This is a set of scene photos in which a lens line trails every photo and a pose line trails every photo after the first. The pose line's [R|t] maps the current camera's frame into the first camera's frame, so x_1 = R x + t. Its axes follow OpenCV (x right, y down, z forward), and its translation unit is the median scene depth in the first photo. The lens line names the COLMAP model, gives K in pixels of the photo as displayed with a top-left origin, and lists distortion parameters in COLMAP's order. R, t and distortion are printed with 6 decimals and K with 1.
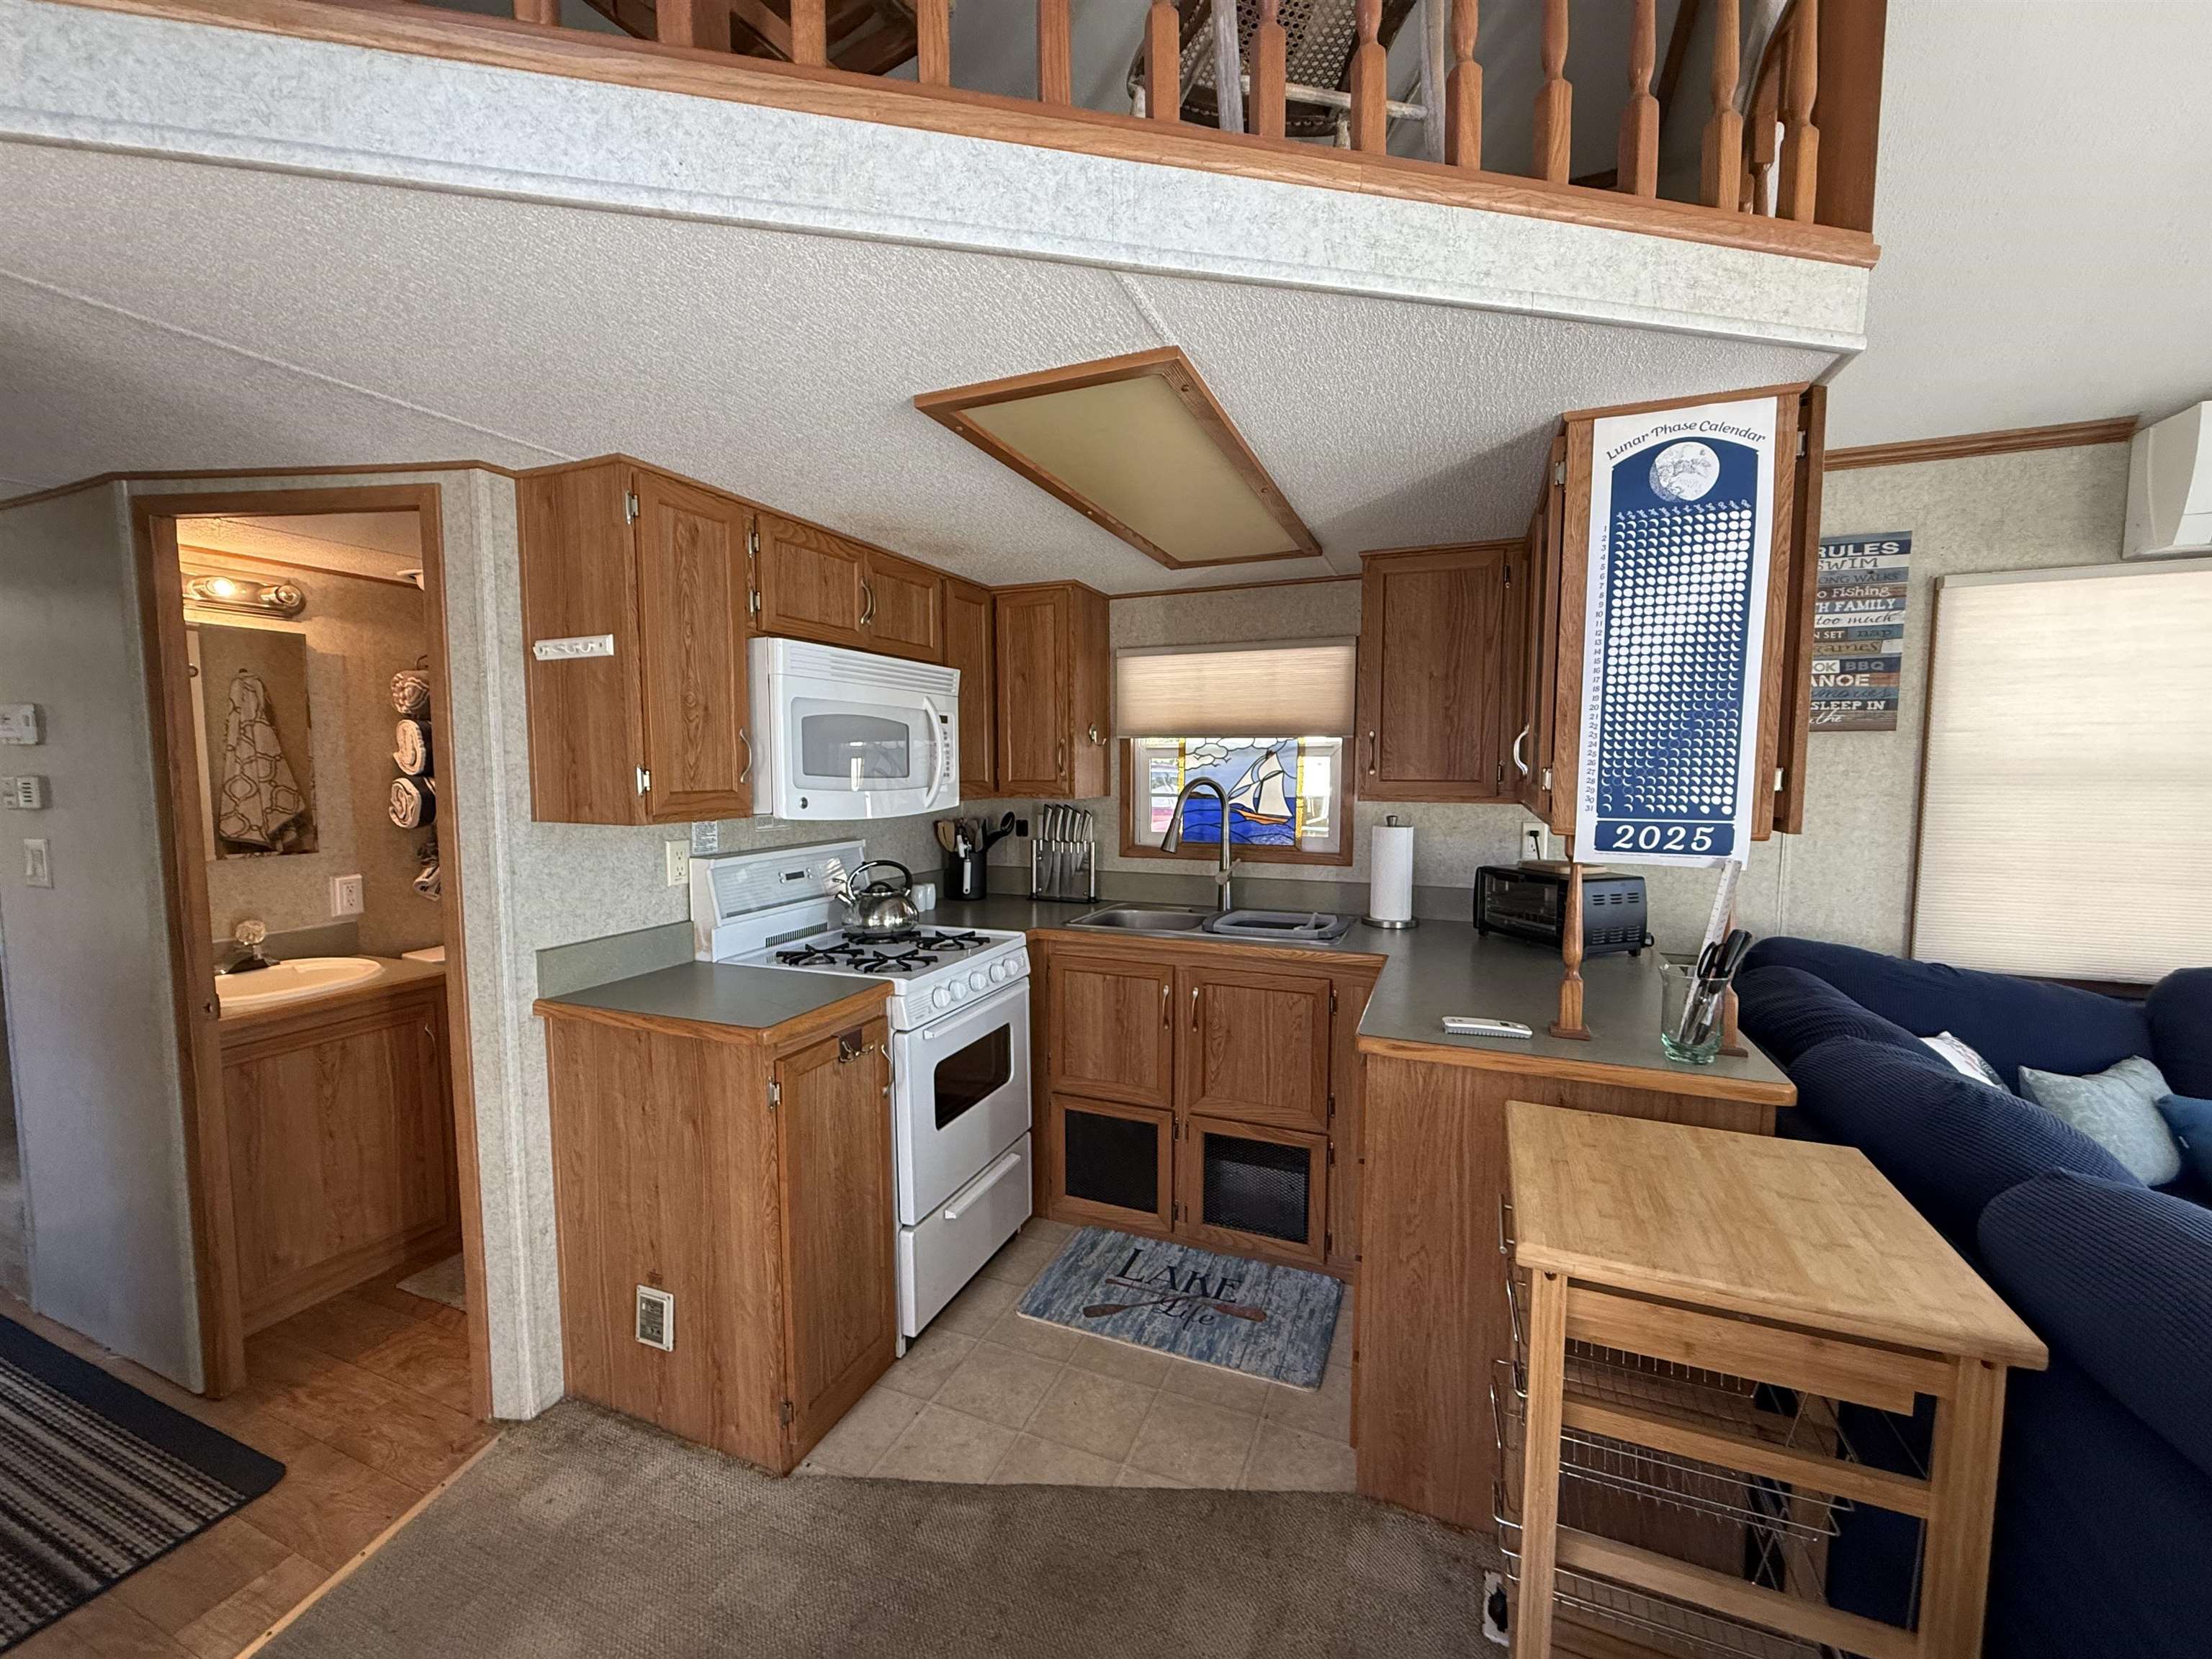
lens RADIAL K [[879.6, 0, 1103.8], [0, 879.6, 834.7], [0, 0, 1]] dist [0.001172, -0.000074]
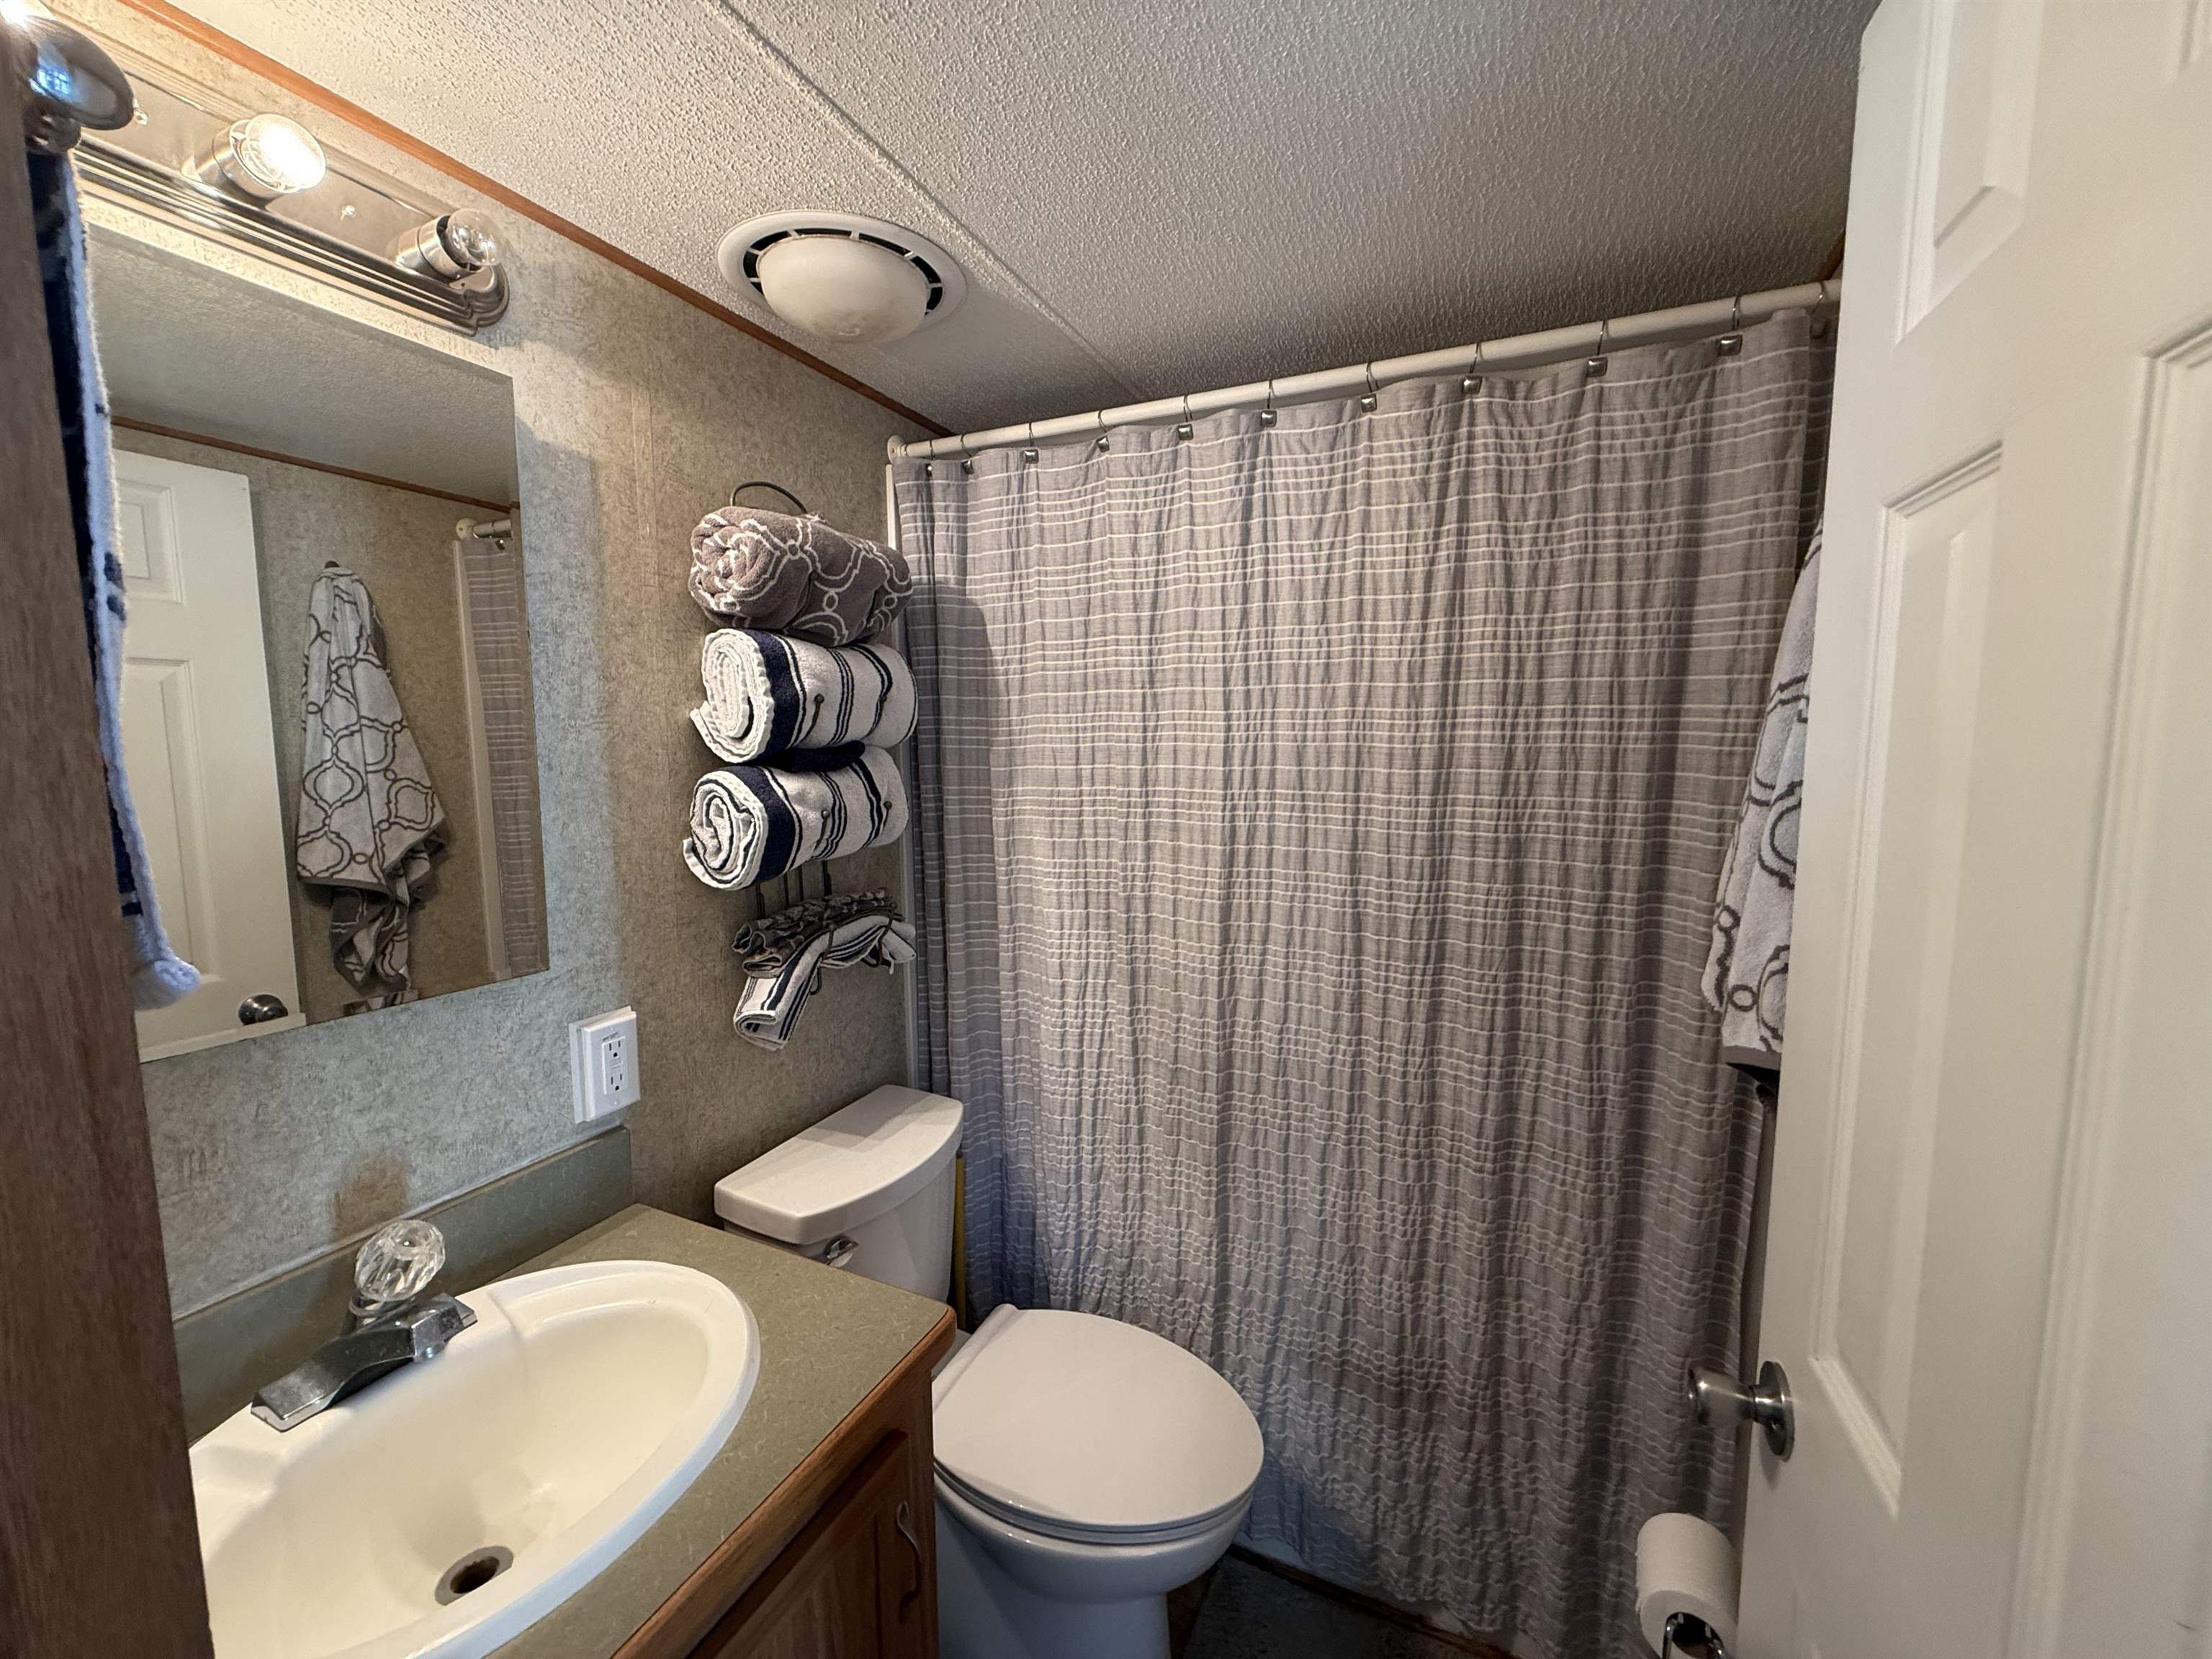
lens RADIAL K [[879.6, 0, 1099.6], [0, 879.6, 831.4], [0, 0, 1]] dist [0.001172, -0.000074]
pose [[0.998862, 0.002517, -0.047625, -0.583282], [-0.001363, 0.999705, 0.024245, -0.044630], [0.047672, -0.024153, 0.998571, 0.580666]]
